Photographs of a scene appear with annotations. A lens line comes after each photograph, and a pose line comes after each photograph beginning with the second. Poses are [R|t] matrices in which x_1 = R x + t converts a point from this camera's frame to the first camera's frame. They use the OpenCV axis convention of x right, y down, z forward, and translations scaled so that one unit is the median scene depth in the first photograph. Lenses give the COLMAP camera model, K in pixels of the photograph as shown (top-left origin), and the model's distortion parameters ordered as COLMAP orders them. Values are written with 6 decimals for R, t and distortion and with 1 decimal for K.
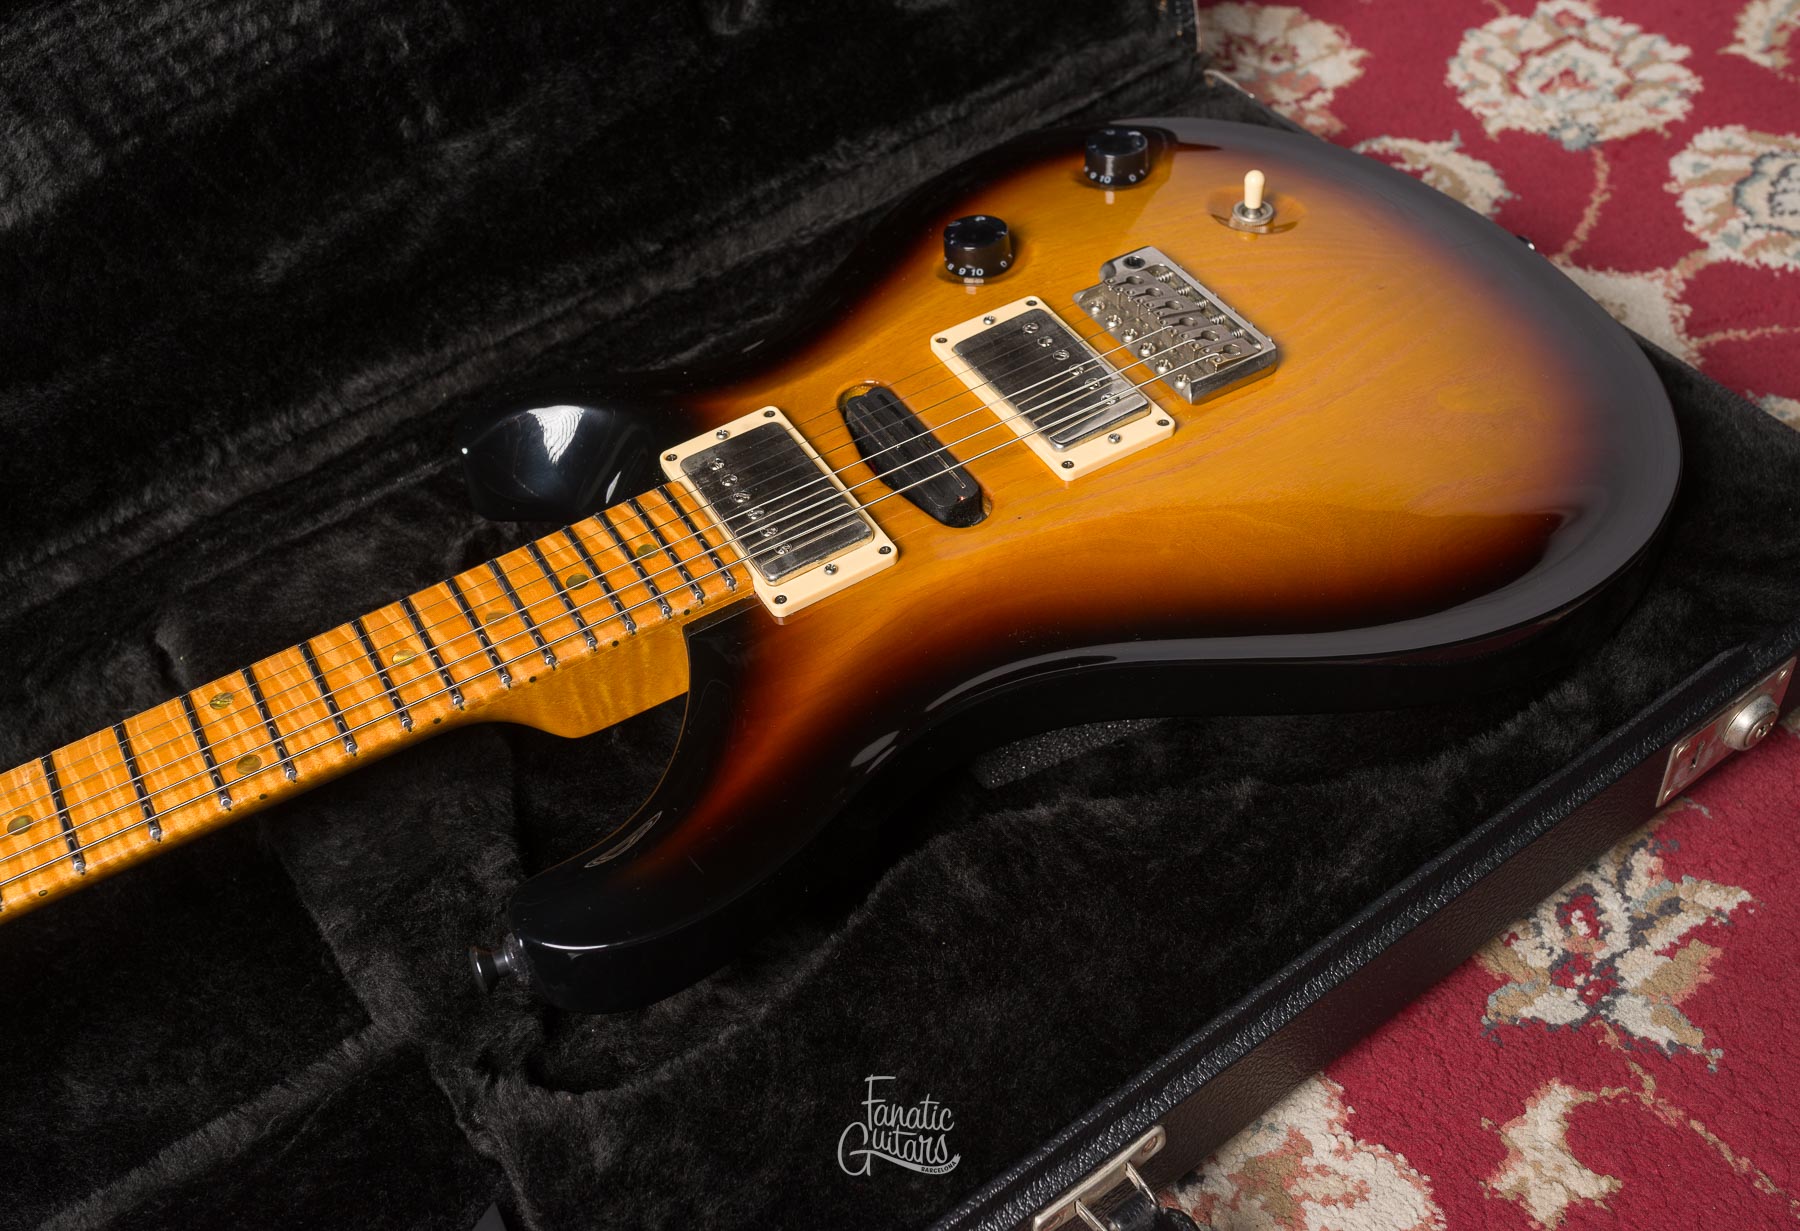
lens RADIAL K [[1905.8, 0, 979.5], [0, 1905.8, 561.3], [0, 0, 1]] dist [0.001915, 0.000000]
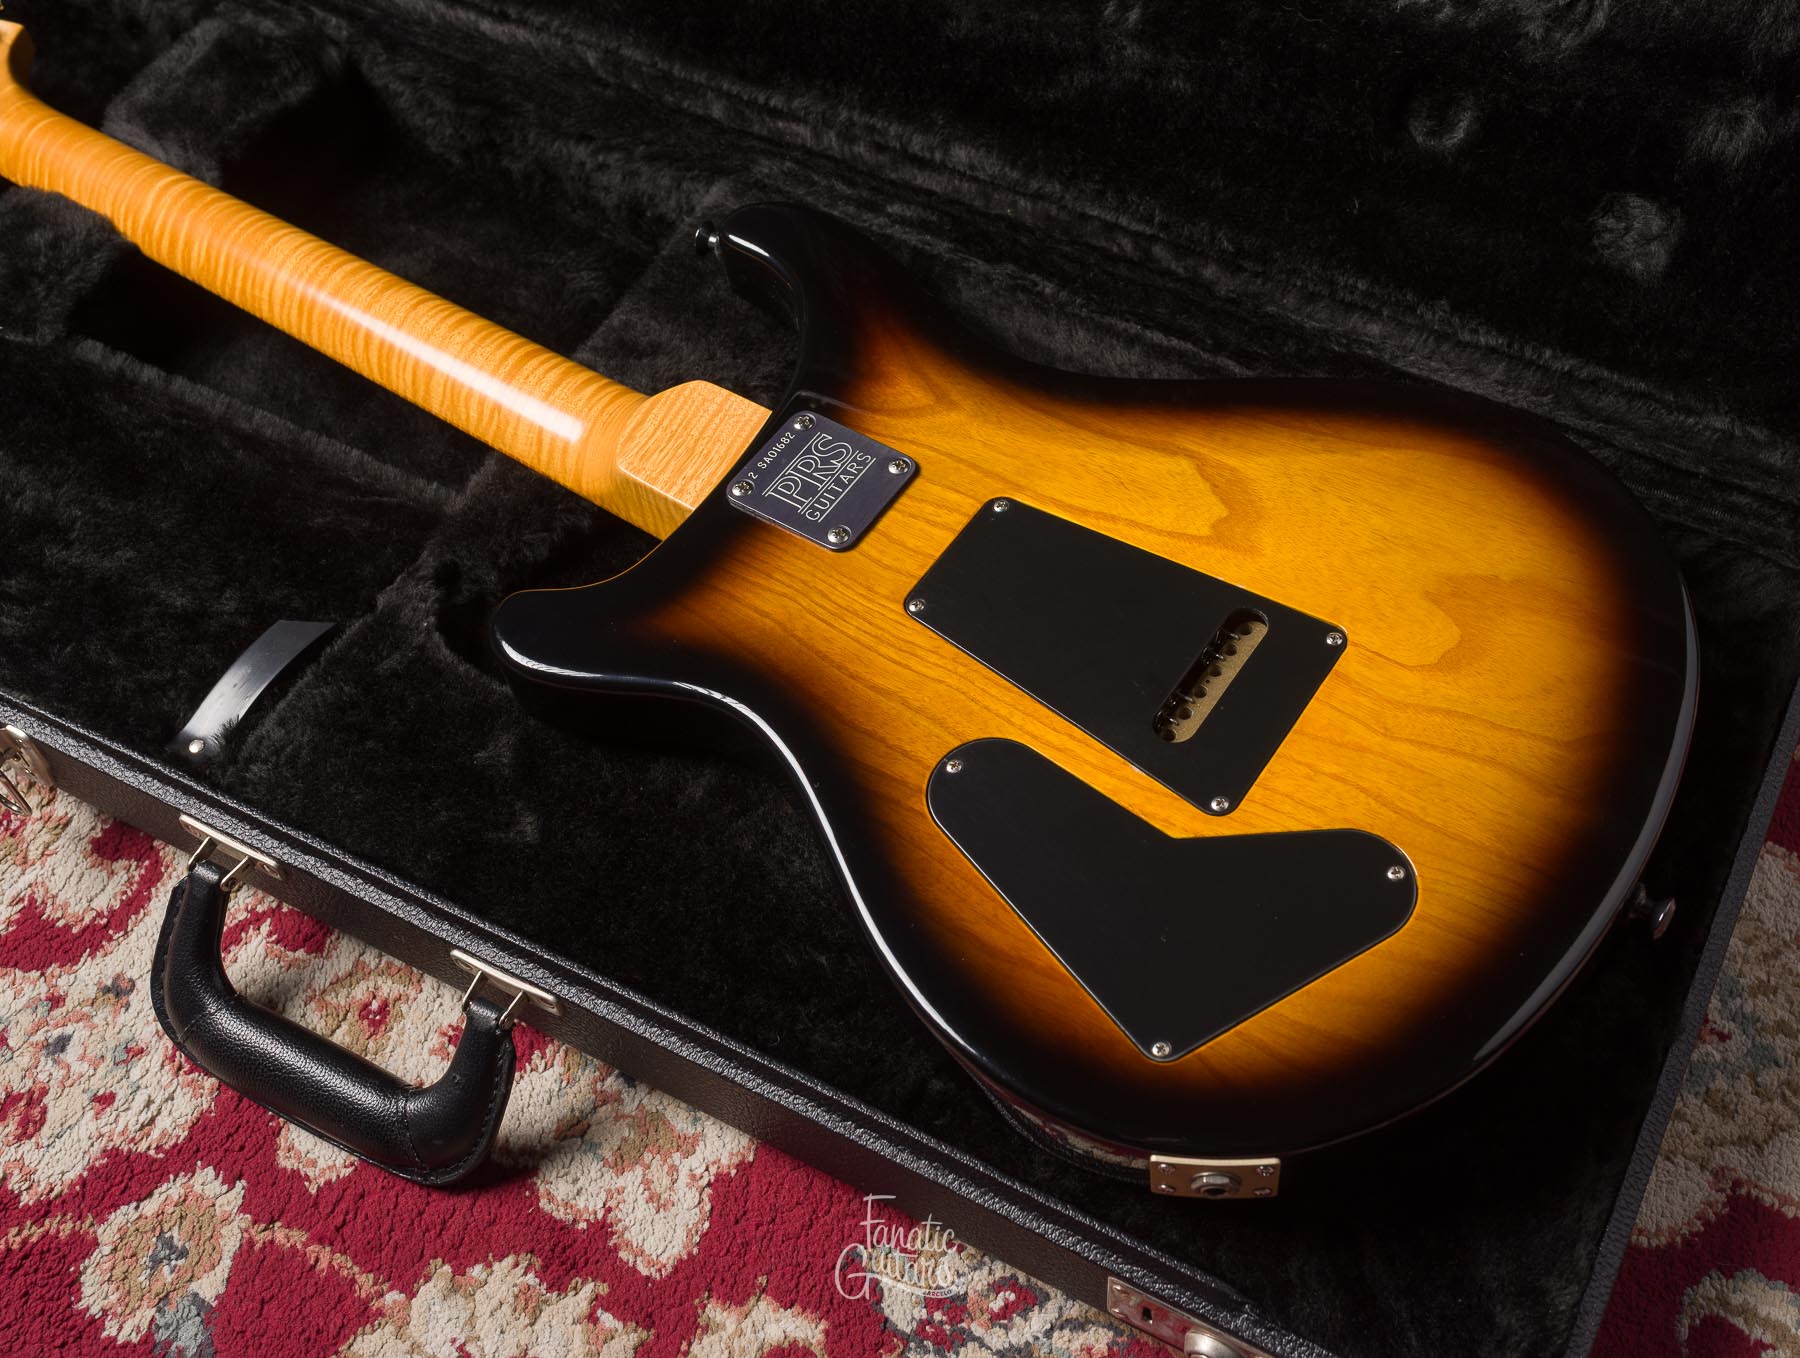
lens RADIAL K [[2022.6, 0, 1016.8], [0, 2022.6, 672.4], [0, 0, 1]] dist [0.002164, 0.000000]
pose [[0.454230, 0.771222, -0.445972, 0.561704], [-0.664028, 0.626817, 0.407635, -0.490723], [0.593921, 0.110978, 0.796833, 0.095961]]
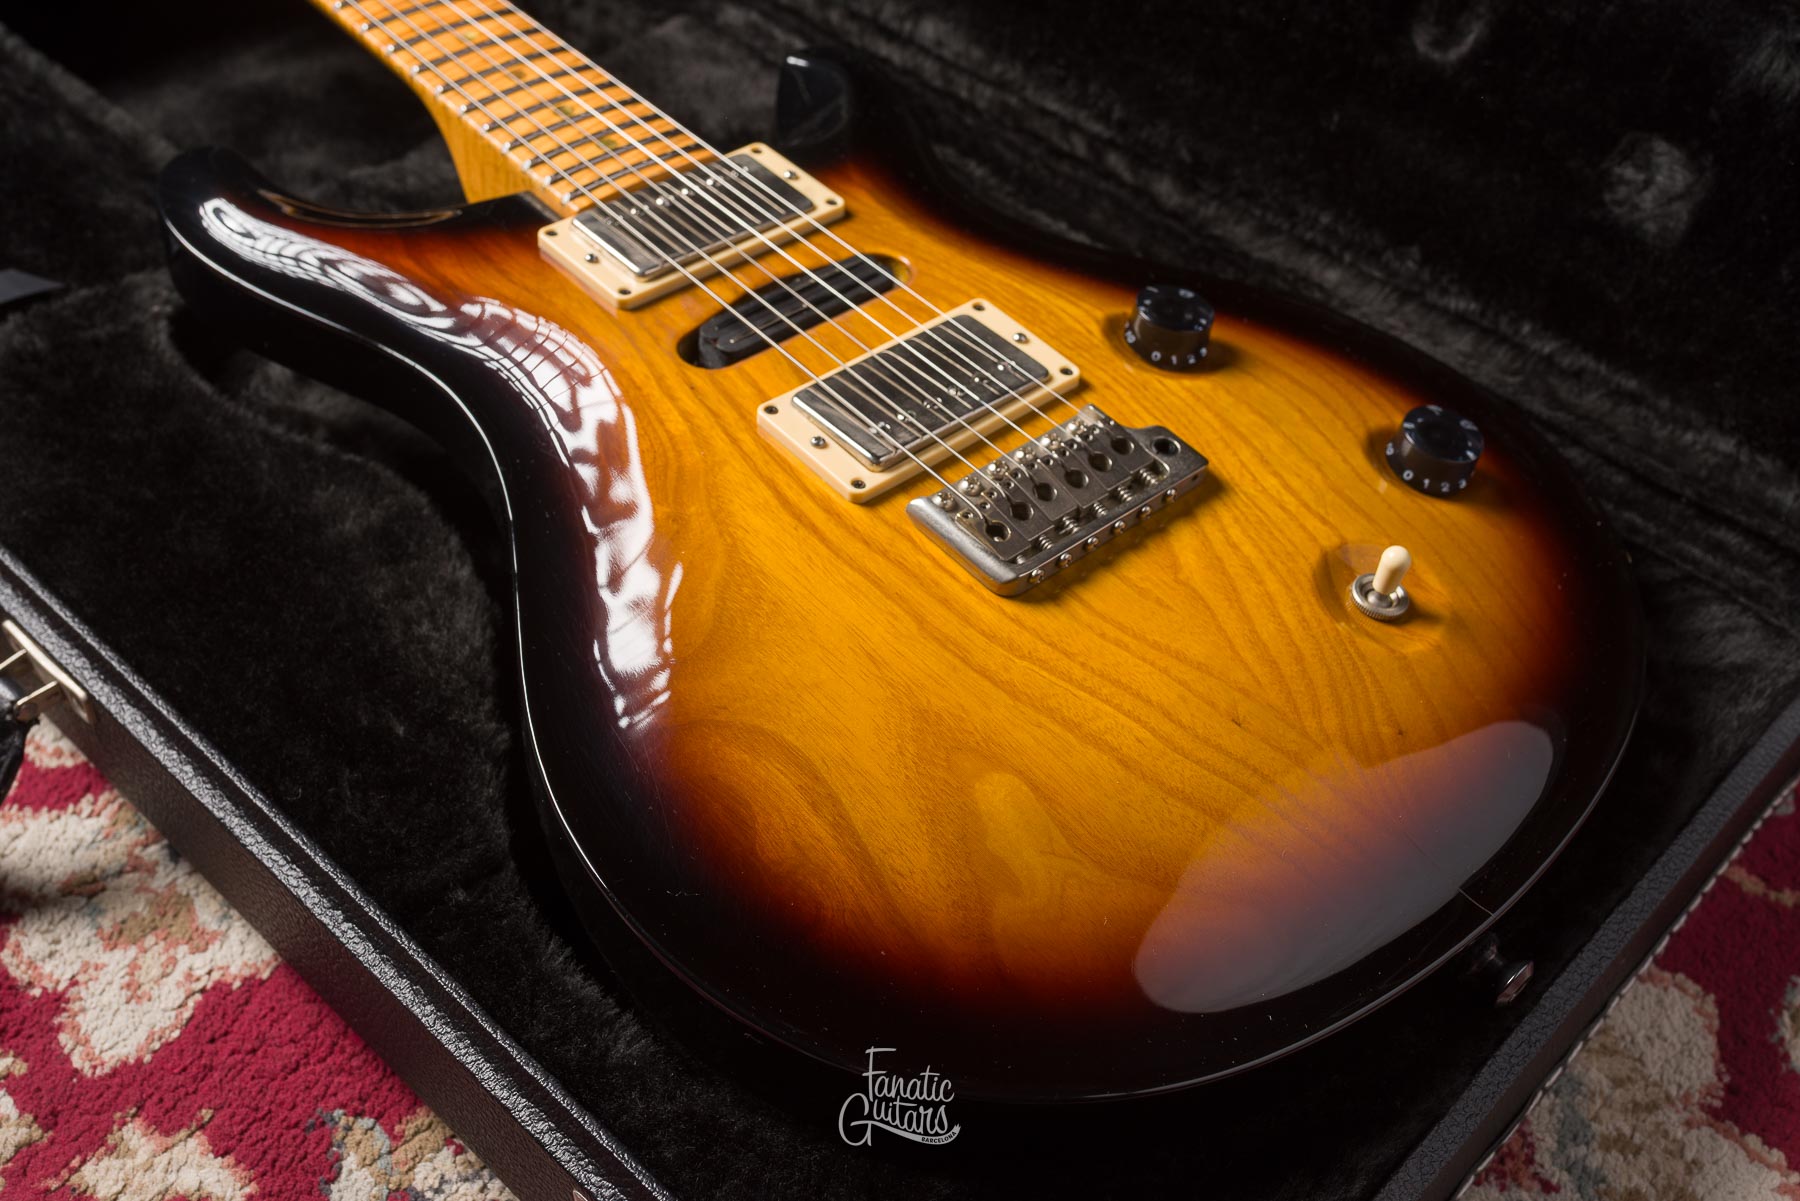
lens RADIAL K [[1953.4, 0, 896.8], [0, 1953.4, 591.0], [0, 0, 1]] dist [0.002190, 0.000000]
pose [[0.181163, 0.748309, -0.638133, 0.678895], [-0.754267, 0.522100, 0.398111, -0.401090], [0.631079, 0.409200, 0.659010, 0.491603]]
